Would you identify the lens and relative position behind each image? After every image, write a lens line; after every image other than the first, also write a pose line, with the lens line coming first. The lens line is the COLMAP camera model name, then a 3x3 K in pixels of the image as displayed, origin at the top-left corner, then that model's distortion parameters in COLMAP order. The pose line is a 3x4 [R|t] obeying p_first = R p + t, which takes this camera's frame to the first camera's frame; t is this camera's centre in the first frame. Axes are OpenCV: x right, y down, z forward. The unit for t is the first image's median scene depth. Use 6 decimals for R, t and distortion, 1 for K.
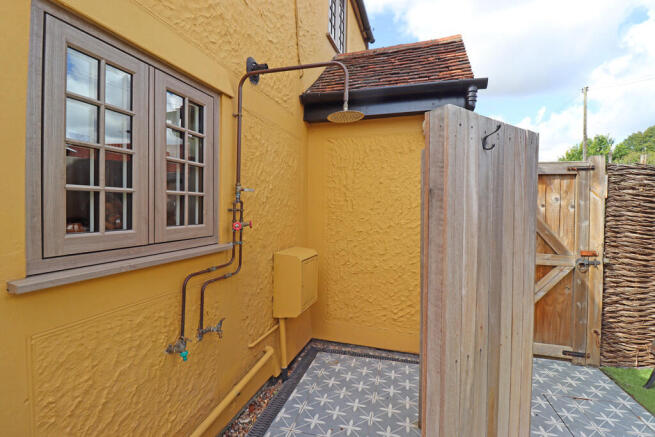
lens RADIAL K [[300.2, 0, 329.3], [0, 300.2, 213.2], [0, 0, 1]] dist [-0.019377, -0.001071]
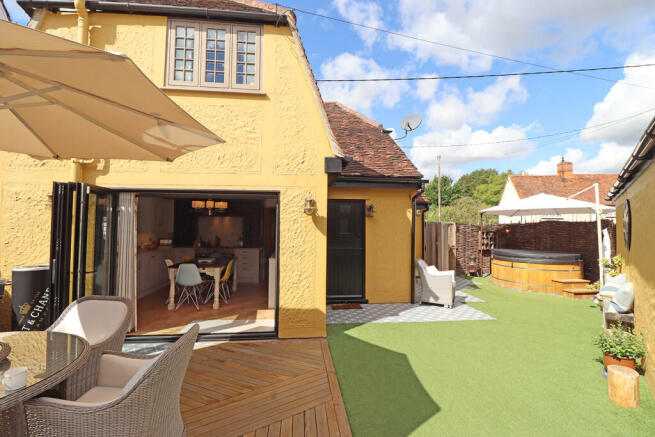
lens RADIAL K [[300.2, 0, 329.3], [0, 300.2, 213.2], [0, 0, 1]] dist [-0.019377, -0.001071]
pose [[0.930695, 0.014921, 0.365491, -2.077793], [0.008369, 0.998038, -0.062055, -0.065627], [-0.365700, 0.060813, 0.928744, -2.088030]]
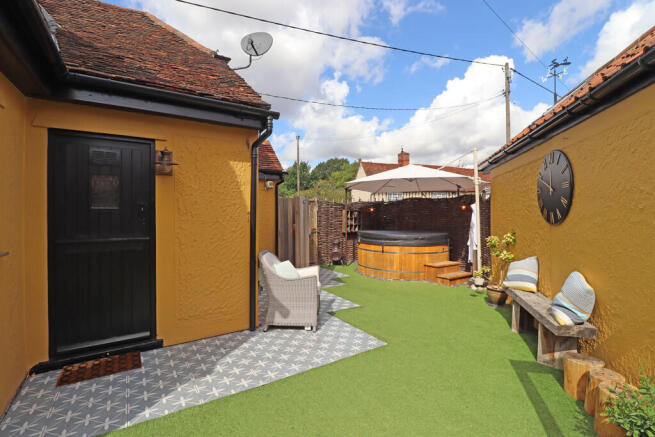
lens RADIAL K [[300.2, 0, 329.3], [0, 300.2, 213.2], [0, 0, 1]] dist [-0.019377, -0.001071]
pose [[0.675473, -0.012334, 0.737282, -1.289483], [0.028278, 0.999558, -0.009186, 0.004370], [-0.736842, 0.027054, 0.675523, -1.209945]]
